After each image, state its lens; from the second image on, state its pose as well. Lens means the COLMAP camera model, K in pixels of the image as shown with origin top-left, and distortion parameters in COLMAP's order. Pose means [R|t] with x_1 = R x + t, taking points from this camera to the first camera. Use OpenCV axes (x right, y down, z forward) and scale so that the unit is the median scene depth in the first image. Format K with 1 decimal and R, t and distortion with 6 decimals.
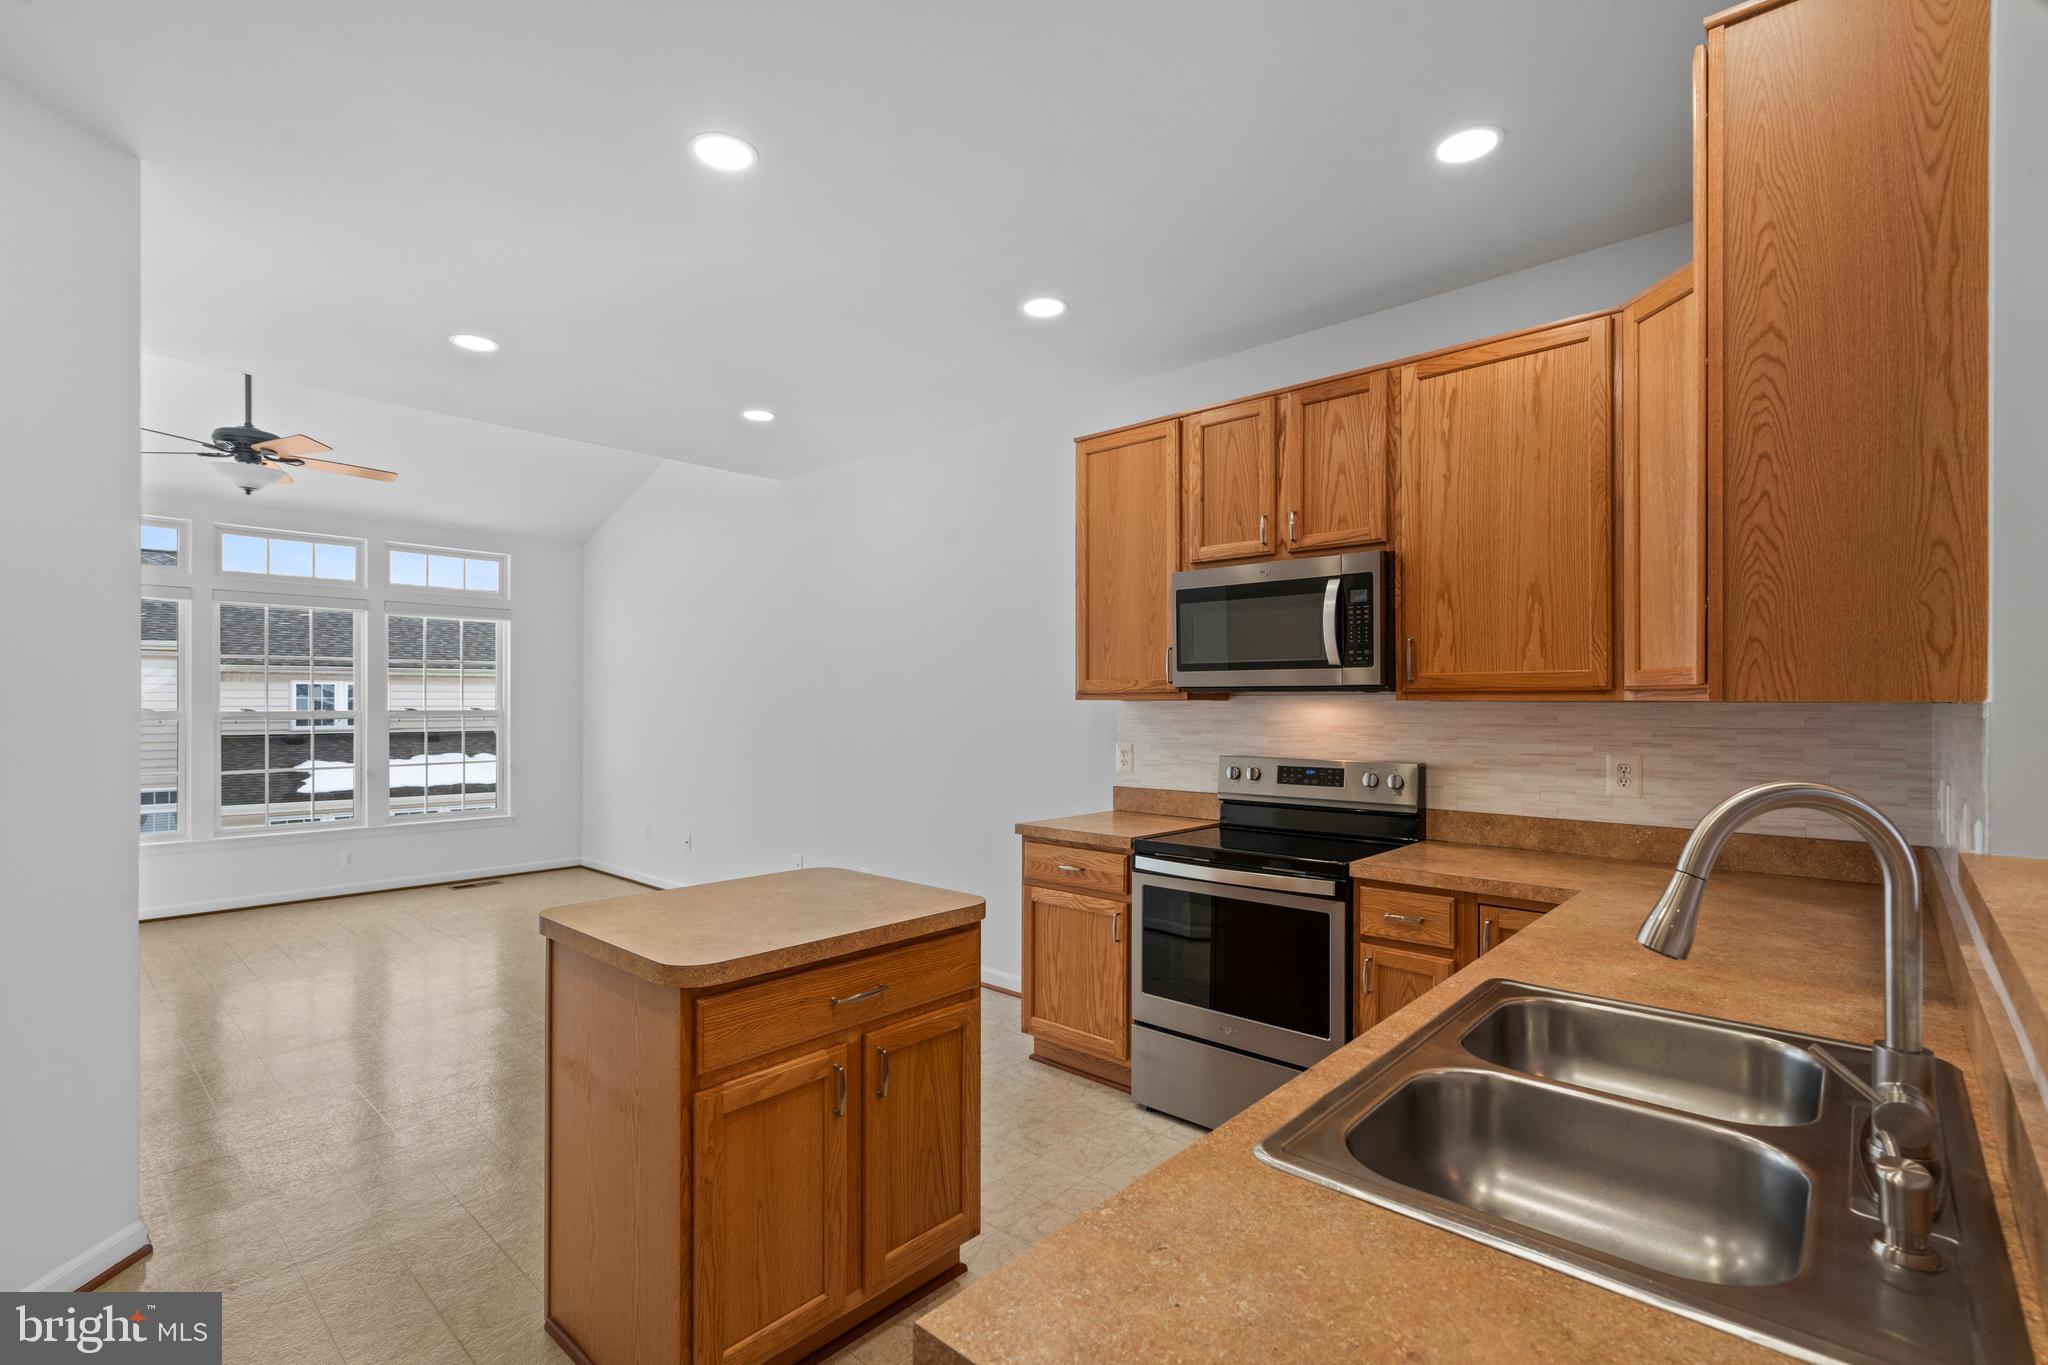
lens RADIAL K [[945.8, 0, 1016.6], [0, 945.8, 702.2], [0, 0, 1]] dist [-0.001883, 0.000610]
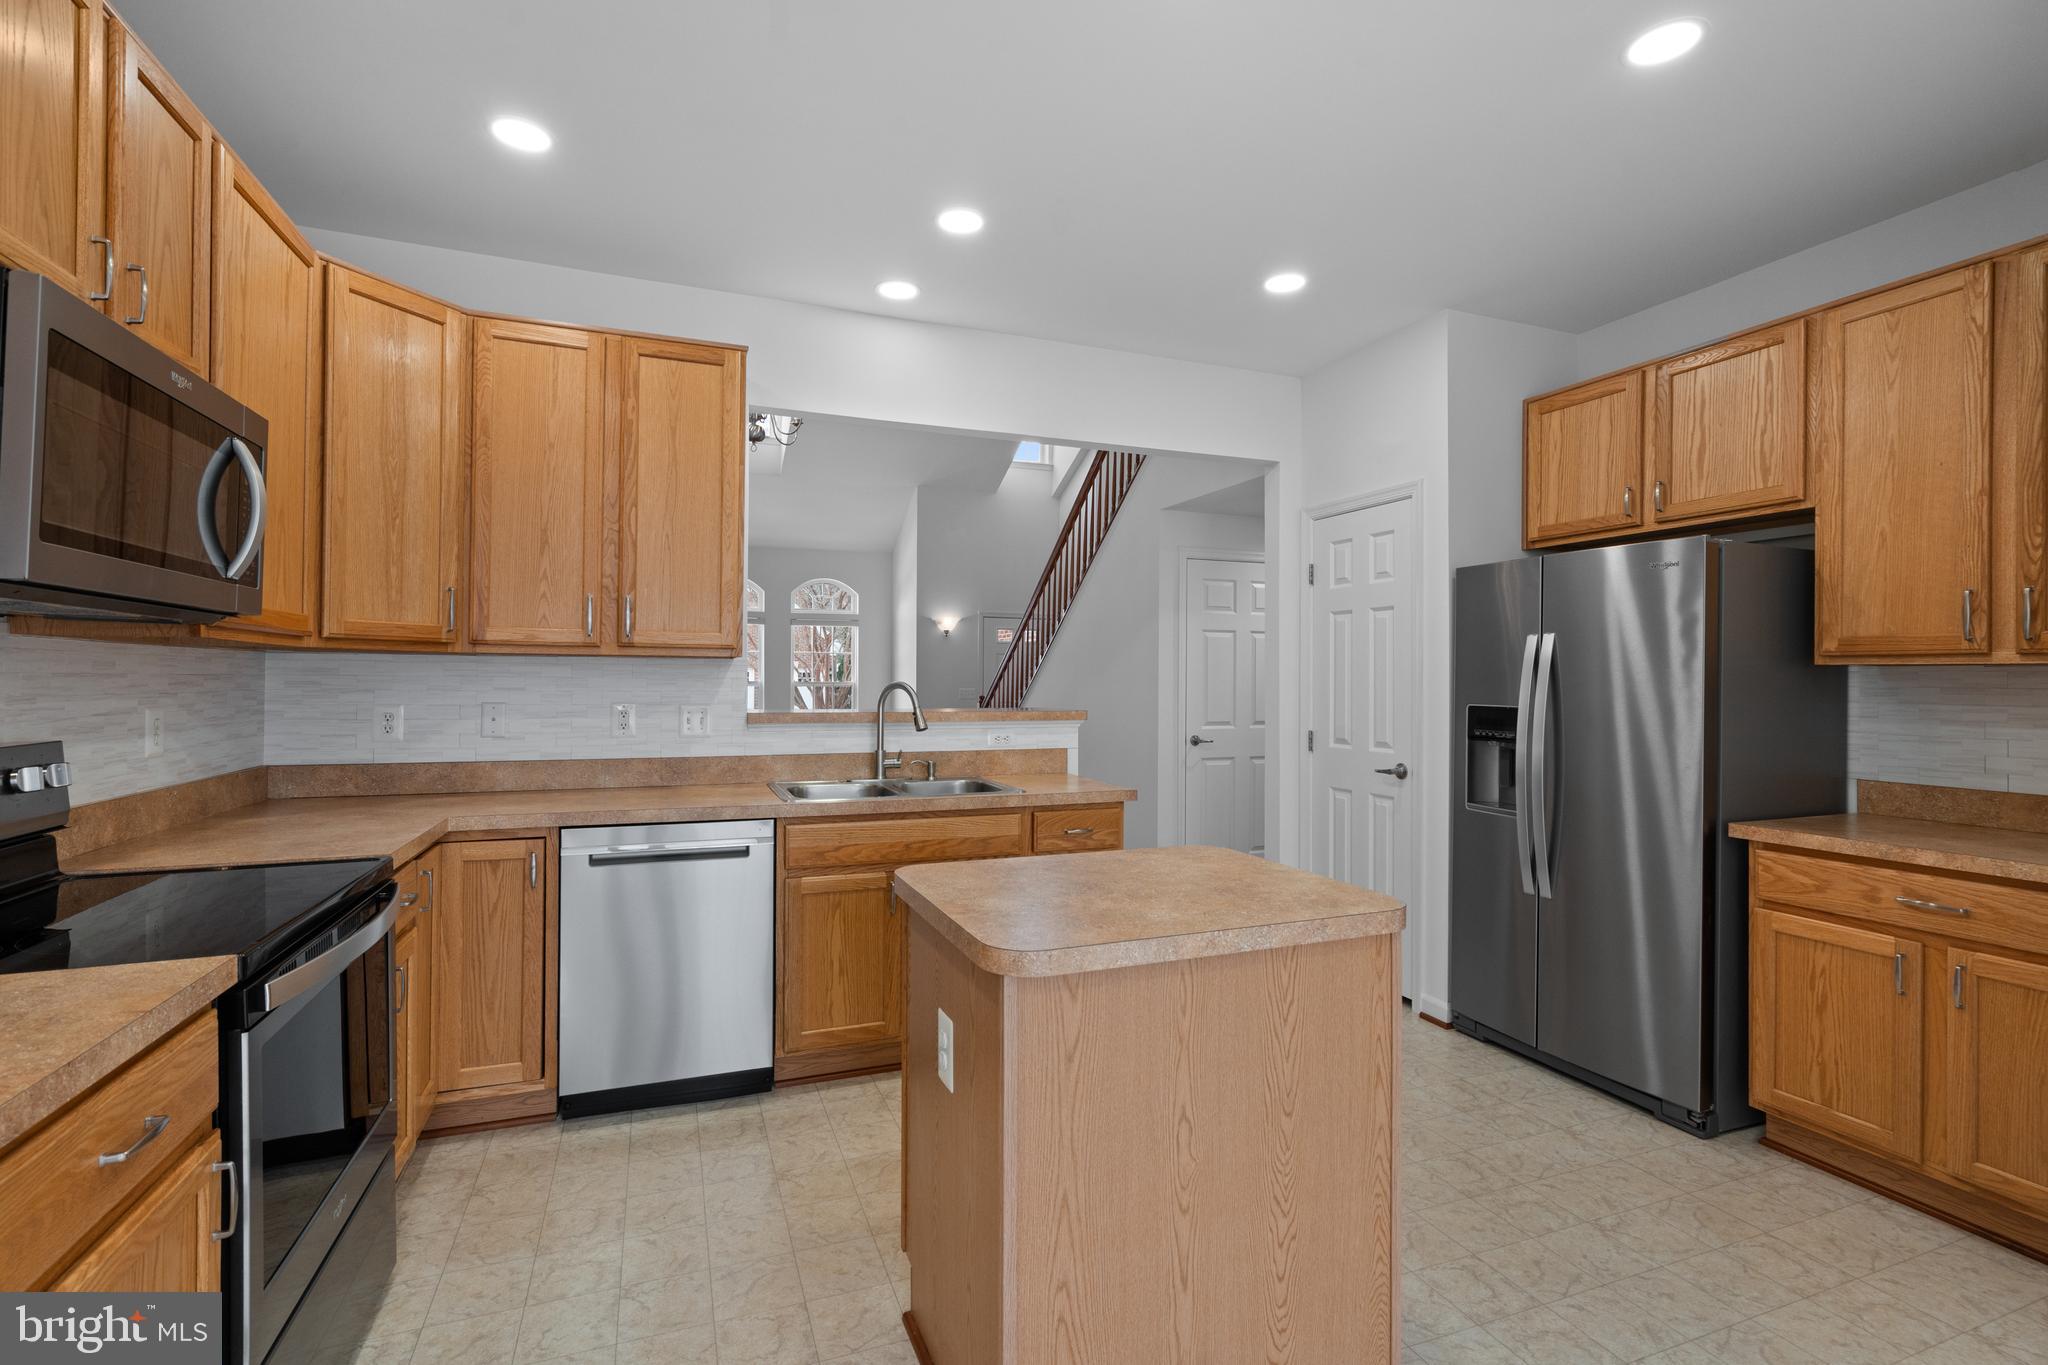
lens RADIAL K [[924.8, 0, 1024.0], [0, 924.8, 682.5], [0, 0, 1]] dist [-0.002214, -0.000058]
pose [[-0.898507, -0.008342, 0.438881, -0.393306], [-0.007871, 0.999965, 0.002893, 0.023041], [-0.438890, -0.000855, -0.898541, 1.315070]]
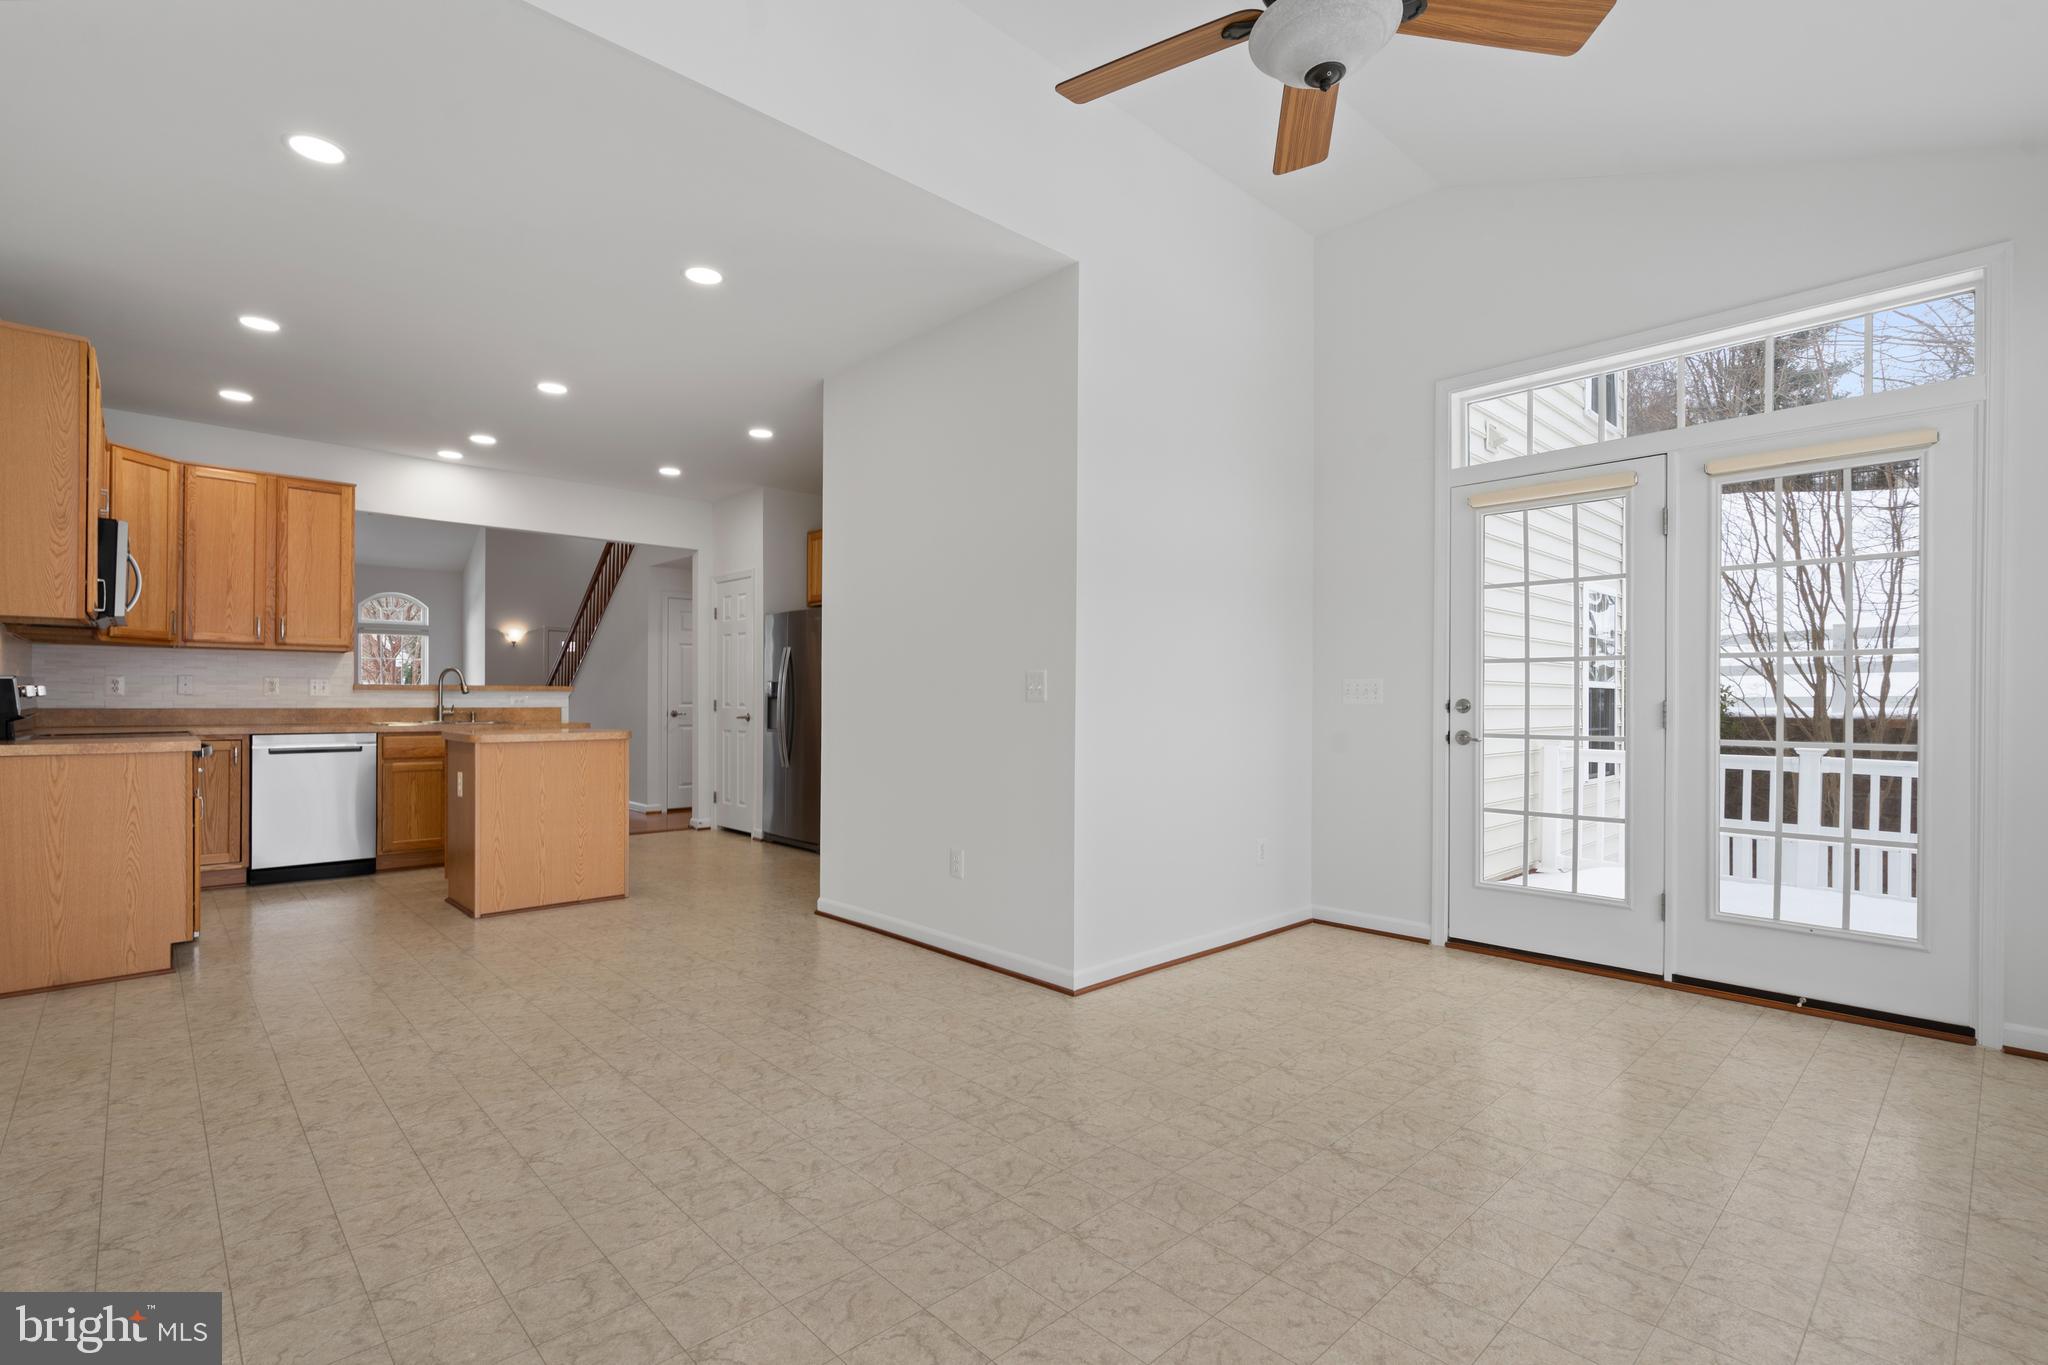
lens RADIAL K [[945.8, 0, 1016.6], [0, 945.8, 702.2], [0, 0, 1]] dist [-0.001883, 0.000610]
pose [[-0.997055, -0.006214, 0.076431, -1.246743], [-0.006184, 0.999981, 0.000631, 0.101073], [-0.076434, 0.000157, -0.997075, 2.465318]]
